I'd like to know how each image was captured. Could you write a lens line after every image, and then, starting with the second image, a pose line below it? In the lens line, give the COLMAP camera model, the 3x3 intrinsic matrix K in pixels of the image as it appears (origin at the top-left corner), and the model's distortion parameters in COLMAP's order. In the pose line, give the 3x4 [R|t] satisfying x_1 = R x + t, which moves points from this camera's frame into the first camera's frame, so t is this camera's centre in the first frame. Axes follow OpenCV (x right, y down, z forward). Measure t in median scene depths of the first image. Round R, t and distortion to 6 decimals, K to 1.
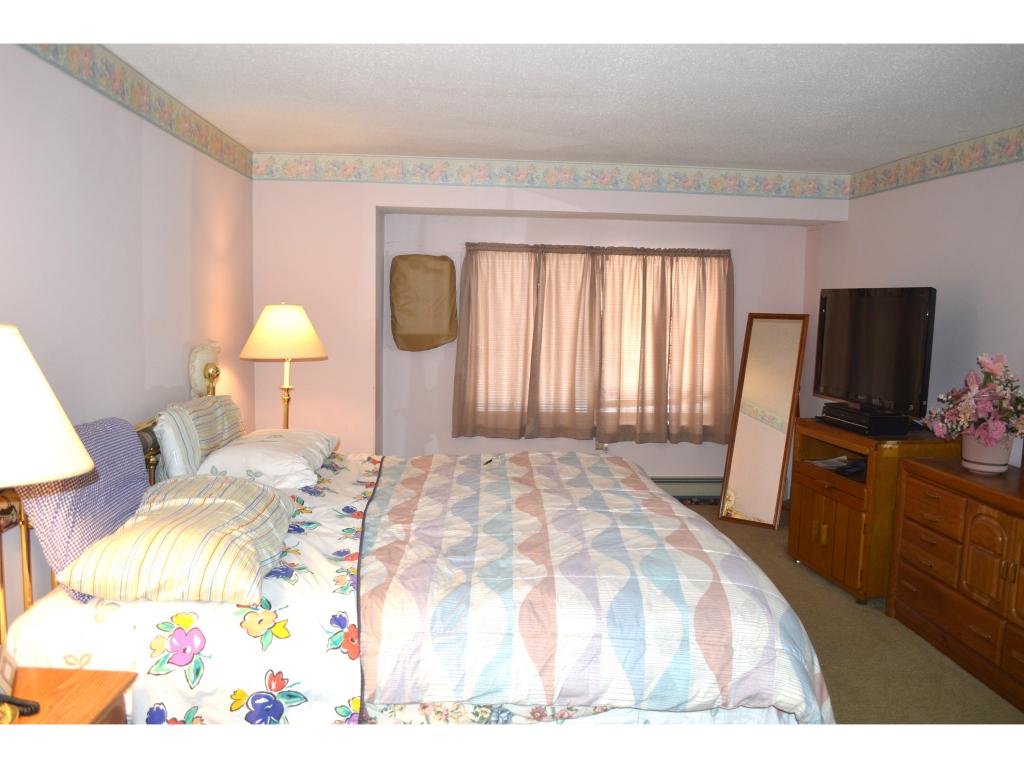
lens RADIAL K [[817.7, 0, 514.0], [0, 817.7, 384.3], [0, 0, 1]] dist [-0.071156, -0.001387]
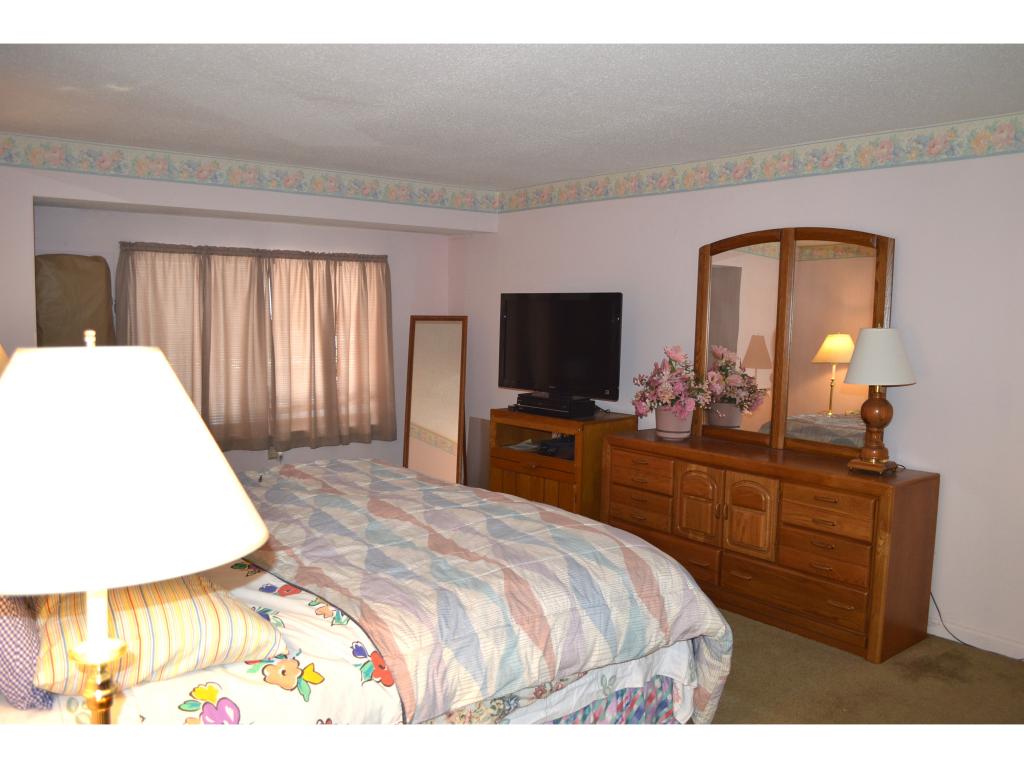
lens RADIAL K [[817.7, 0, 515.6], [0, 817.7, 385.2], [0, 0, 1]] dist [-0.071156, -0.001387]
pose [[0.825984, -0.059897, 0.560502, -0.353242], [0.059657, 0.998043, 0.018740, -0.014608], [-0.560528, 0.017959, 0.827941, 0.069771]]
